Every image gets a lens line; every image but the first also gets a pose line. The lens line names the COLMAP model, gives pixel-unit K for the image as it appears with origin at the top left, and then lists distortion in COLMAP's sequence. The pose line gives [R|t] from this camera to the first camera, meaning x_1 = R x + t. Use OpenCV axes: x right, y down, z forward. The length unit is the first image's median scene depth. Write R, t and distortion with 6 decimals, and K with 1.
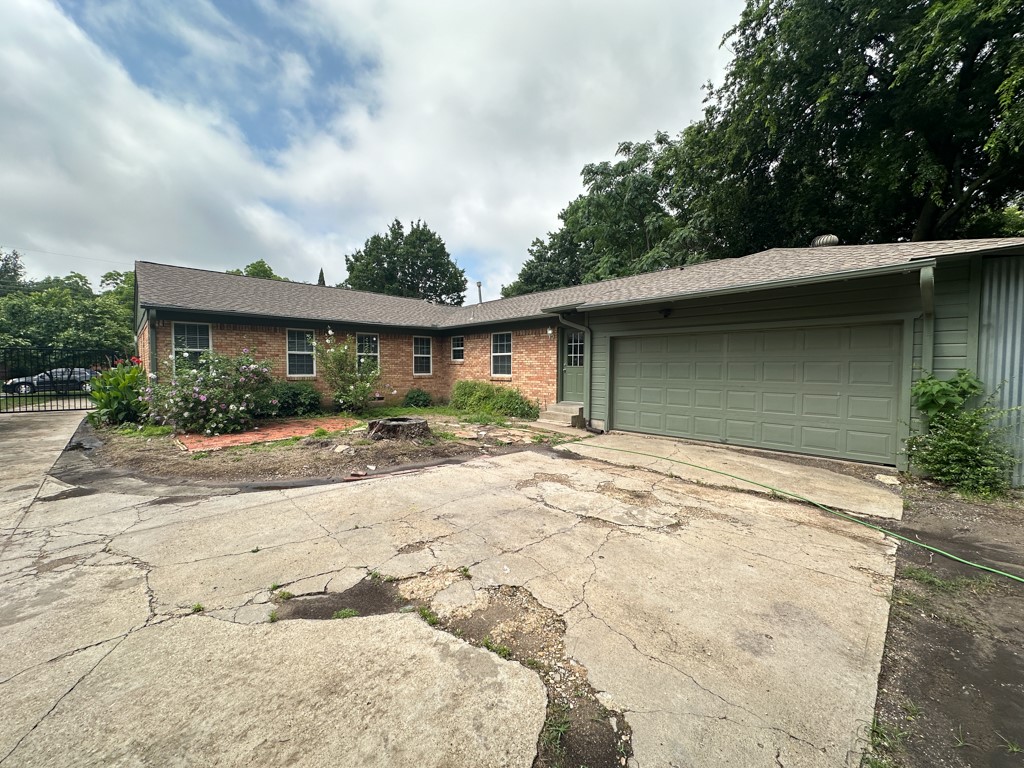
lens RADIAL K [[406.7, 0, 510.1], [0, 406.7, 382.7], [0, 0, 1]] dist [-0.003662, 0.000244]
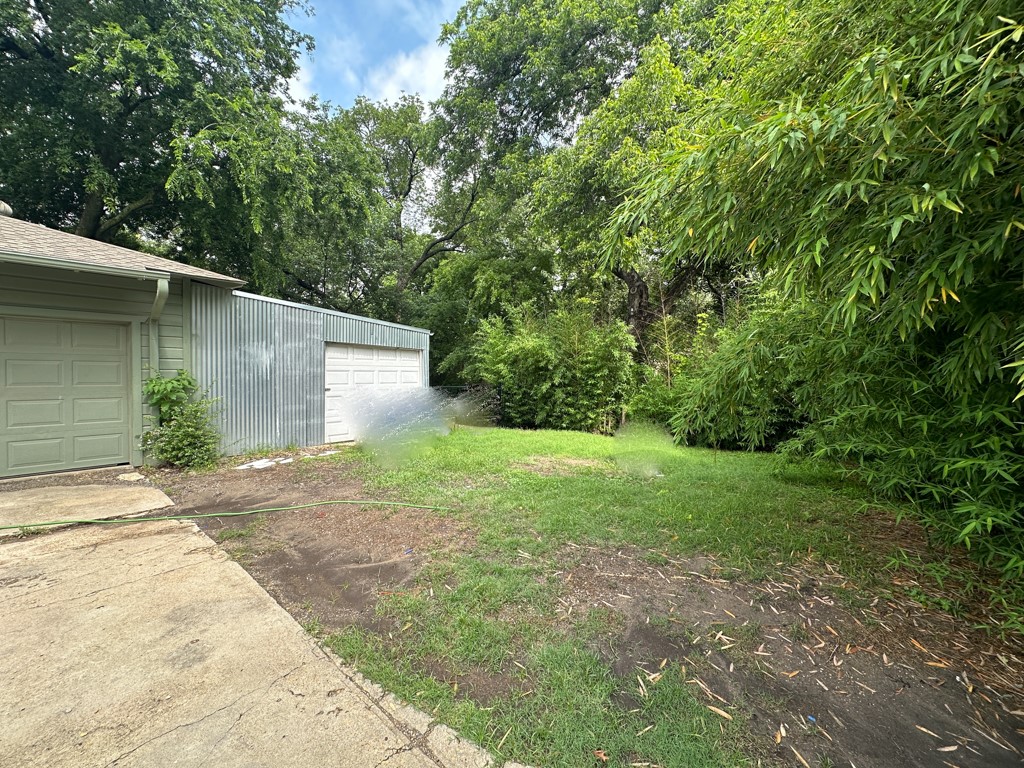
lens RADIAL K [[406.7, 0, 510.1], [0, 406.7, 382.7], [0, 0, 1]] dist [-0.003662, 0.000244]
pose [[-0.094811, -0.030970, 0.995013, -0.223209], [0.027549, 0.999052, 0.033720, -0.009897], [-0.995114, 0.030608, -0.093868, 0.170266]]
